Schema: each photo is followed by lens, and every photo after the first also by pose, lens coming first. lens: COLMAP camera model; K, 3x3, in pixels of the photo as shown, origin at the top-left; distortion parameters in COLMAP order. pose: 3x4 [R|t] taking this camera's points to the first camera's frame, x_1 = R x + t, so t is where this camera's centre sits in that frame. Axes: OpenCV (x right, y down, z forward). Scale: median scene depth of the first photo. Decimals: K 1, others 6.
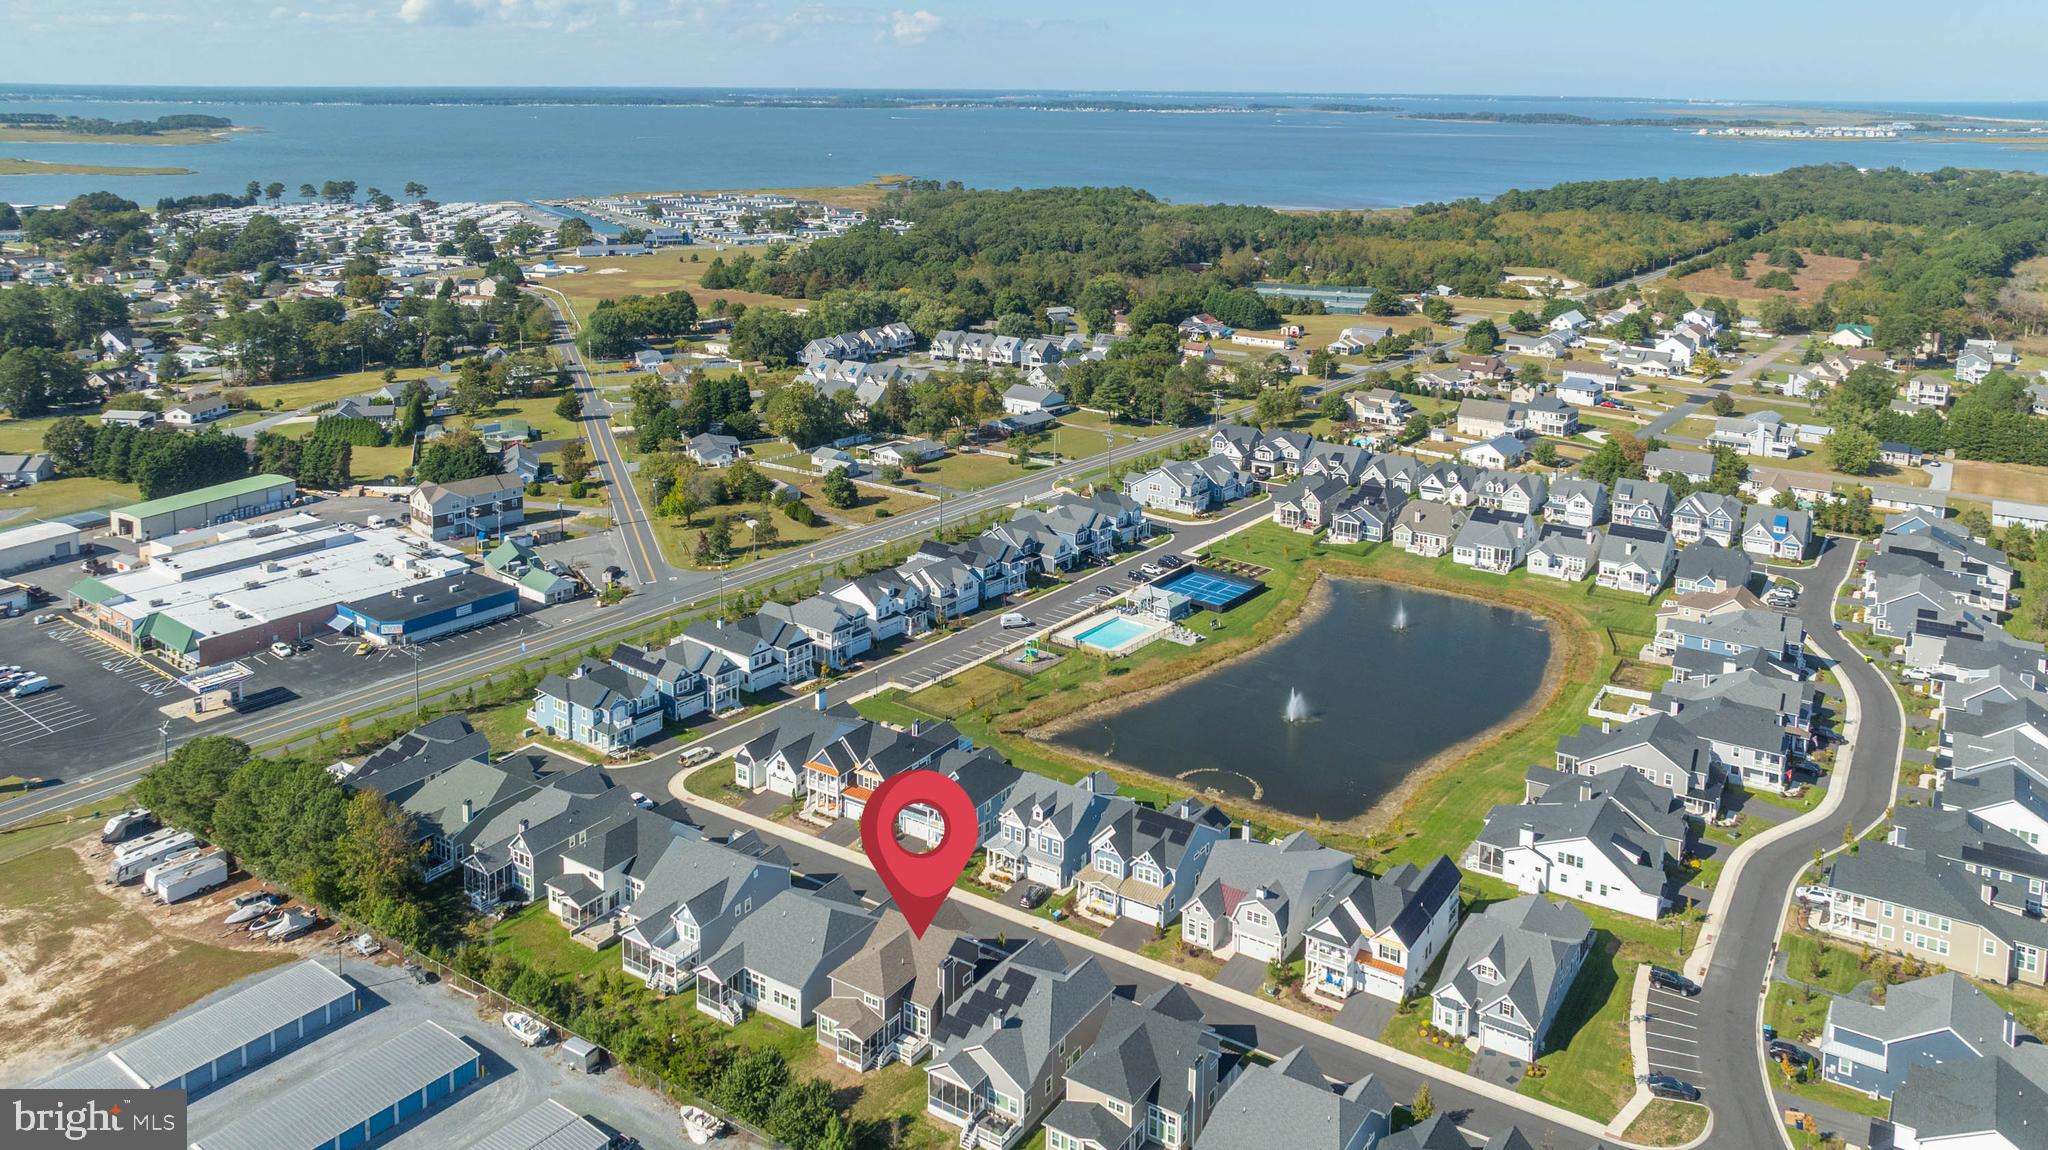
lens RADIAL K [[1481.7, 0, 1069.8], [0, 1481.7, 573.1], [0, 0, 1]] dist [-0.012921, -0.003816]
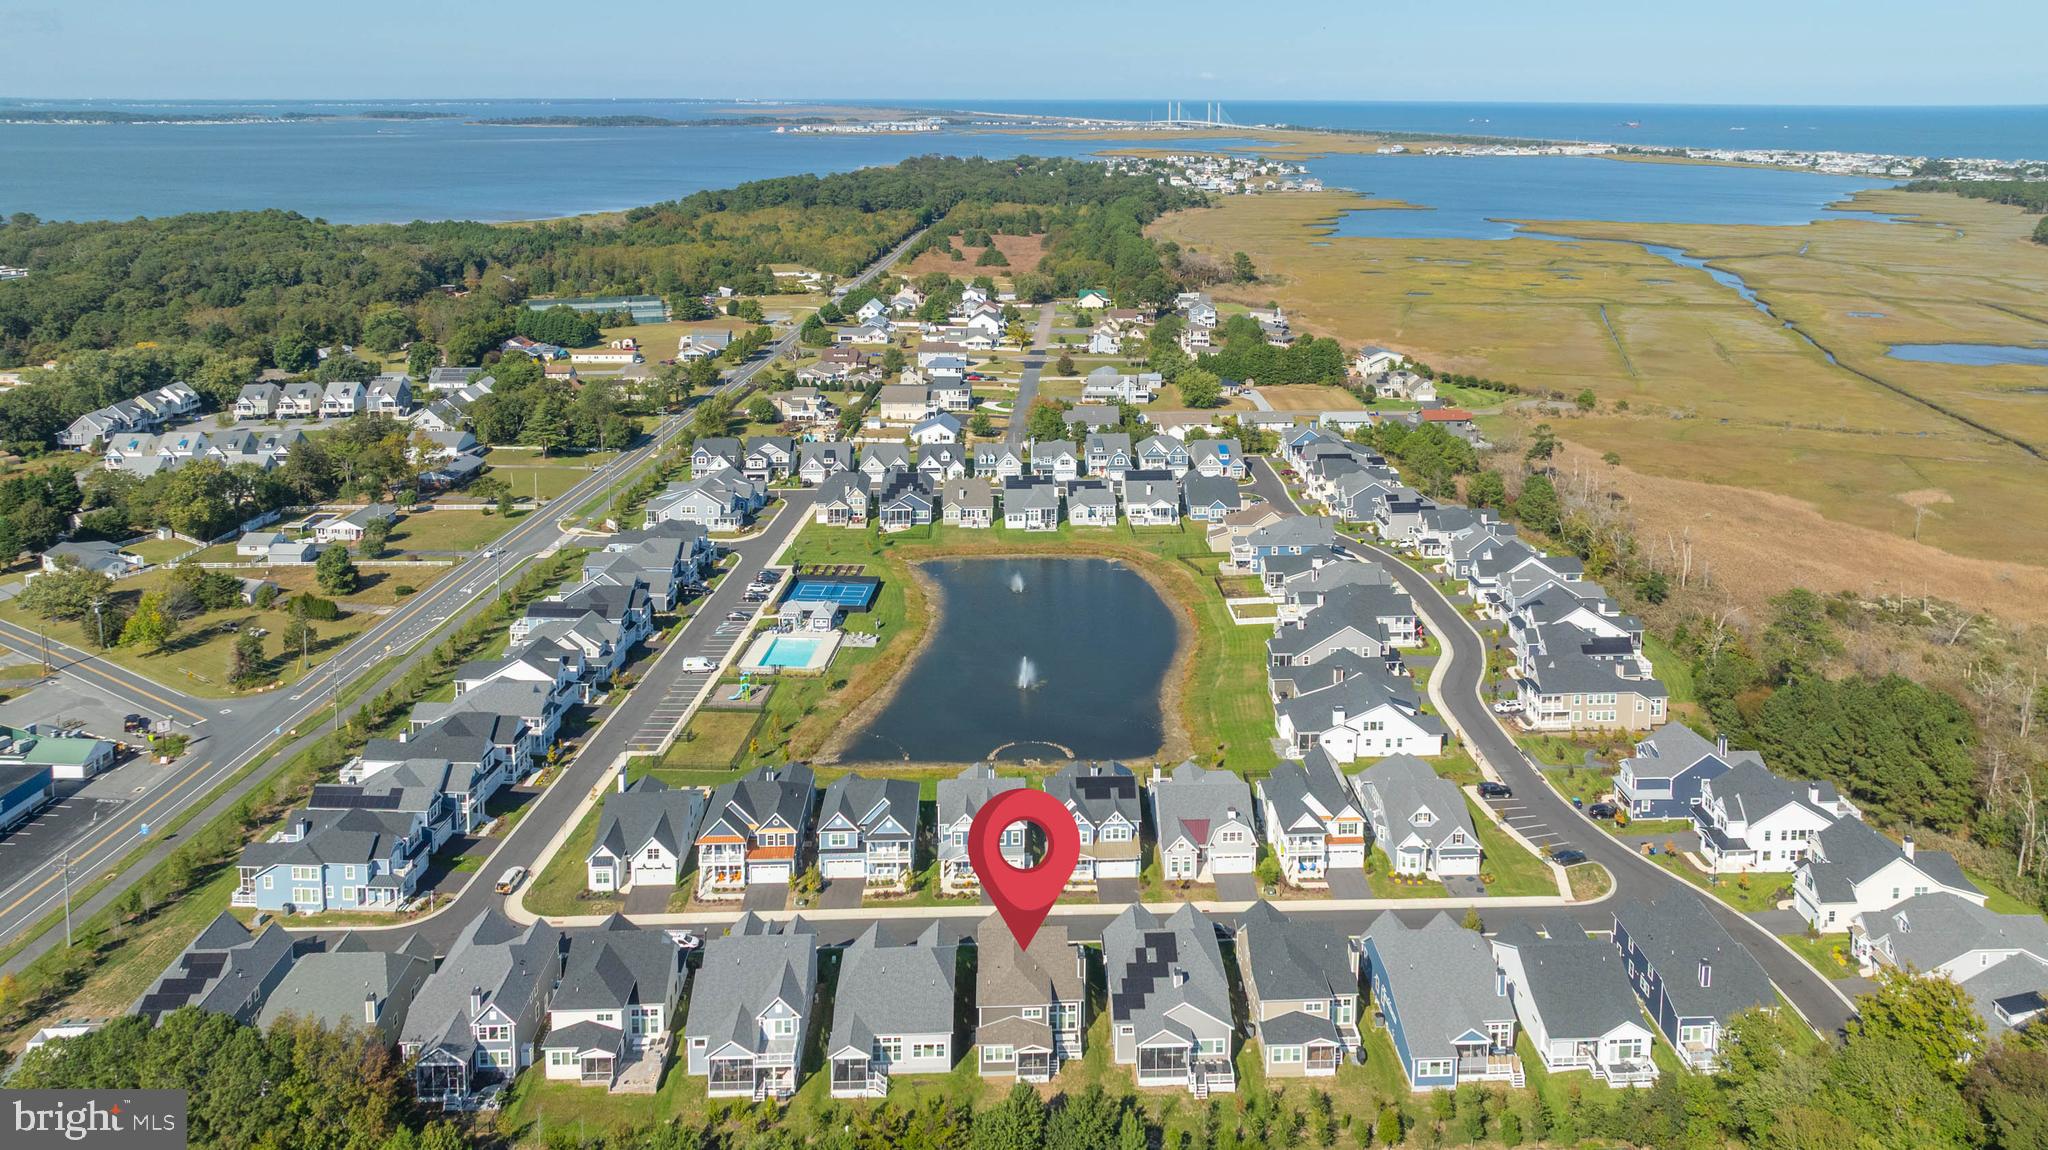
lens RADIAL K [[1481.7, 0, 1069.8], [0, 1481.7, 573.1], [0, 0, 1]] dist [-0.012921, -0.003816]
pose [[0.809986, -0.187102, 0.555802, -0.317181], [0.187747, 0.980591, 0.056492, -0.028311], [-0.555585, 0.058593, 0.829393, 0.070050]]
